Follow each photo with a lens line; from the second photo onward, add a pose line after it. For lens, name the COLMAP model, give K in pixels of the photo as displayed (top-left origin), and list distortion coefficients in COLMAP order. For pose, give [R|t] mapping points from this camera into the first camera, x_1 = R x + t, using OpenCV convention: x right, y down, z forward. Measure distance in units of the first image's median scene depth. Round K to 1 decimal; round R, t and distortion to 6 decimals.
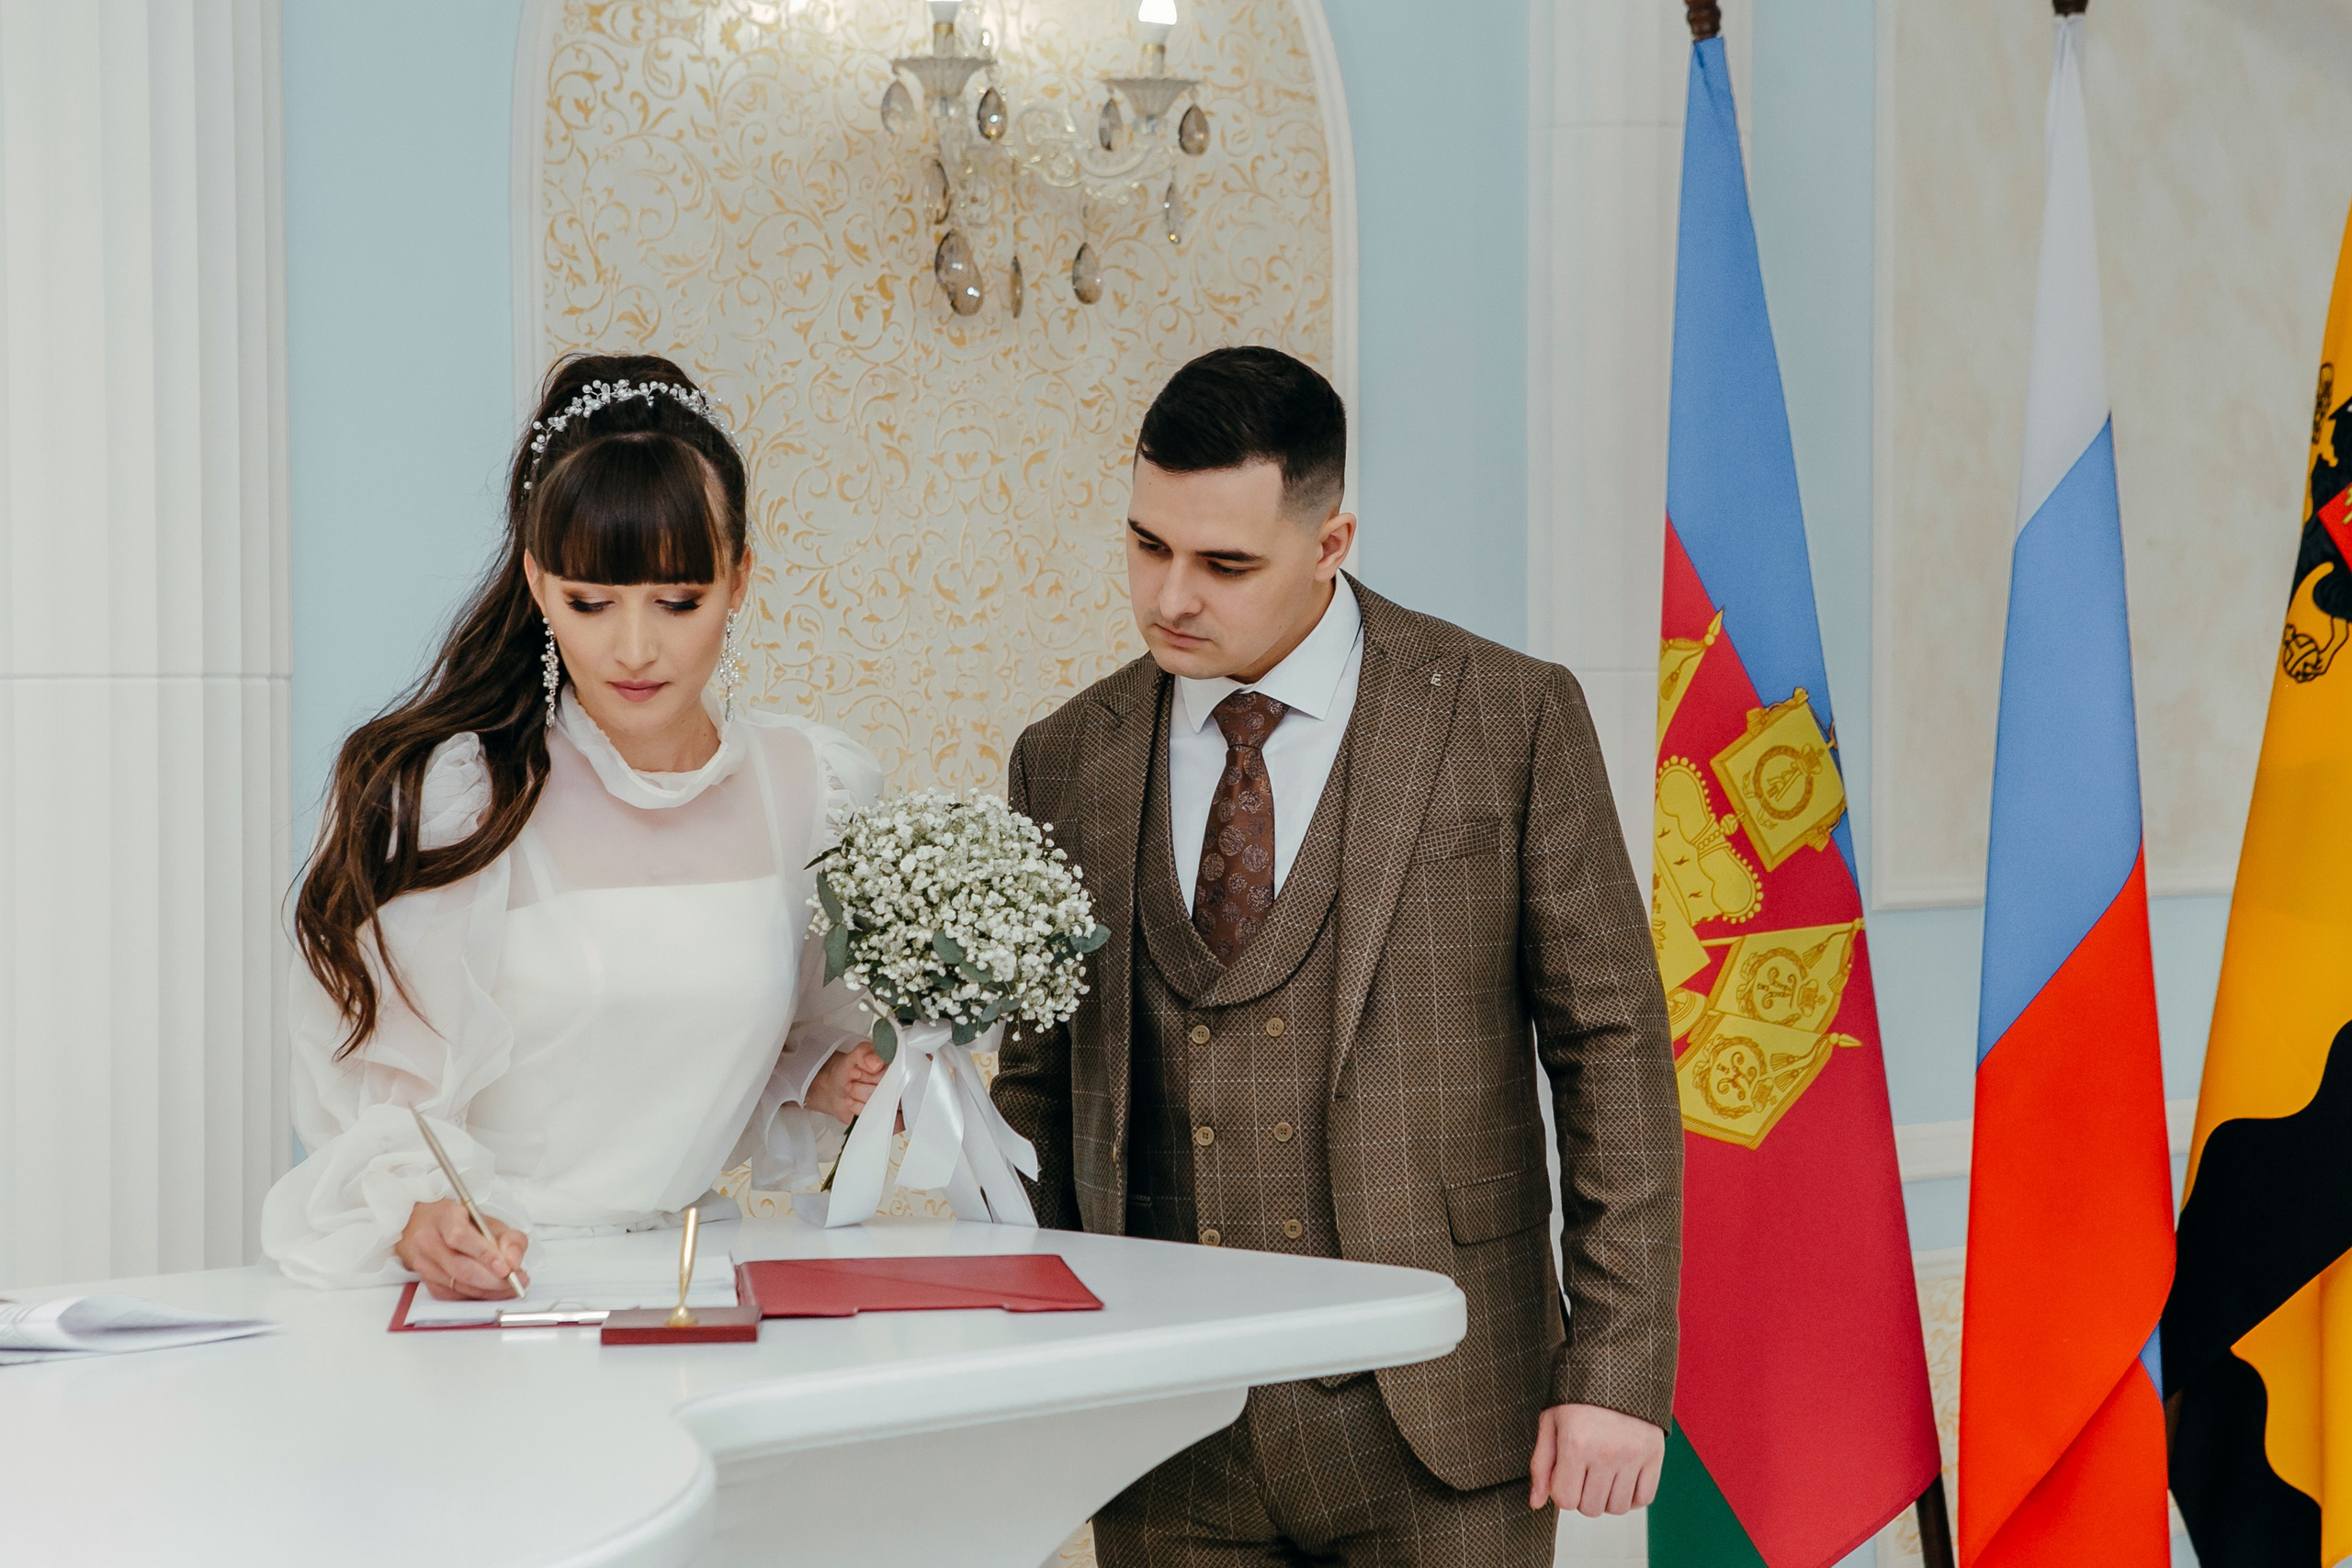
lens RADIAL K [[4563.6, 0, 1180.7], [0, 4563.6, 784.9], [0, 0, 1]] dist [-0.021207, 0.000000]
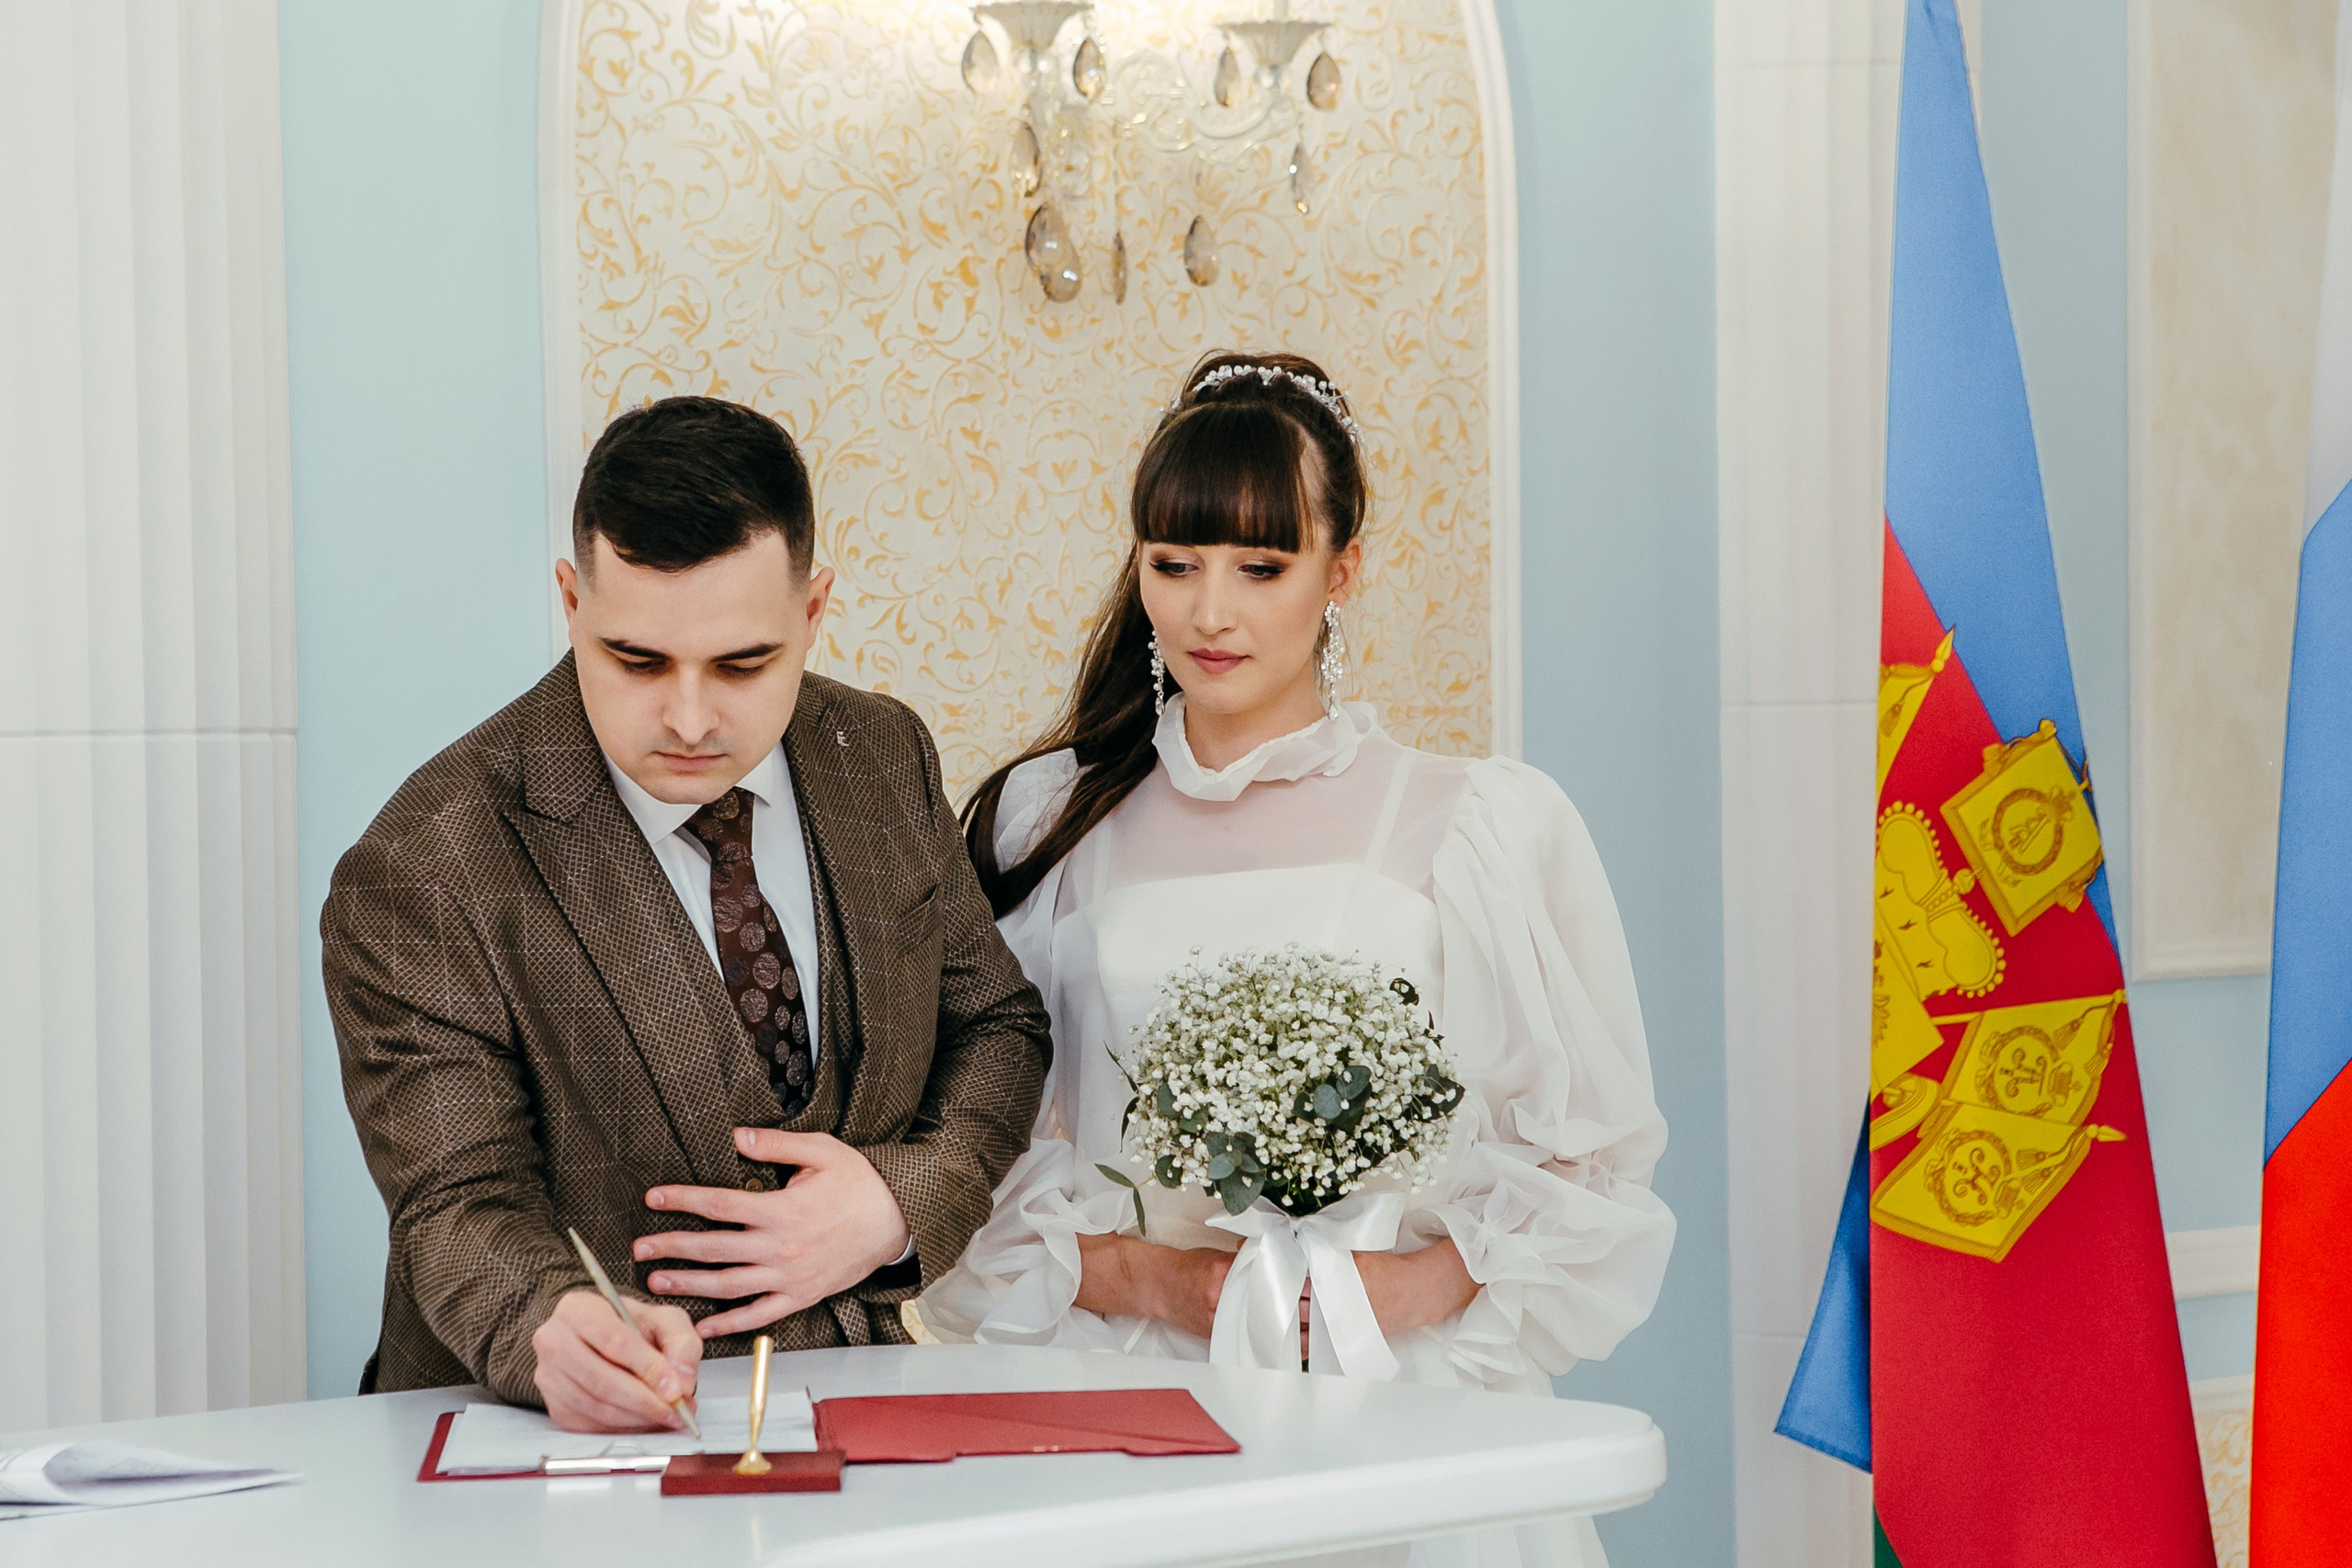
lens RADIAL K [[4629.7, 0, 1128.4], [0, 4629.7, 824.0], [0, 0, 1]] dist [0.064265, 0.000000]
pose [[0.997707, -0.012088, -0.066592, 0.022672], [0.012057, 0.999927, -0.000868, -0.003316], [0.066598, 0.000063, 0.997780, 0.125499]]
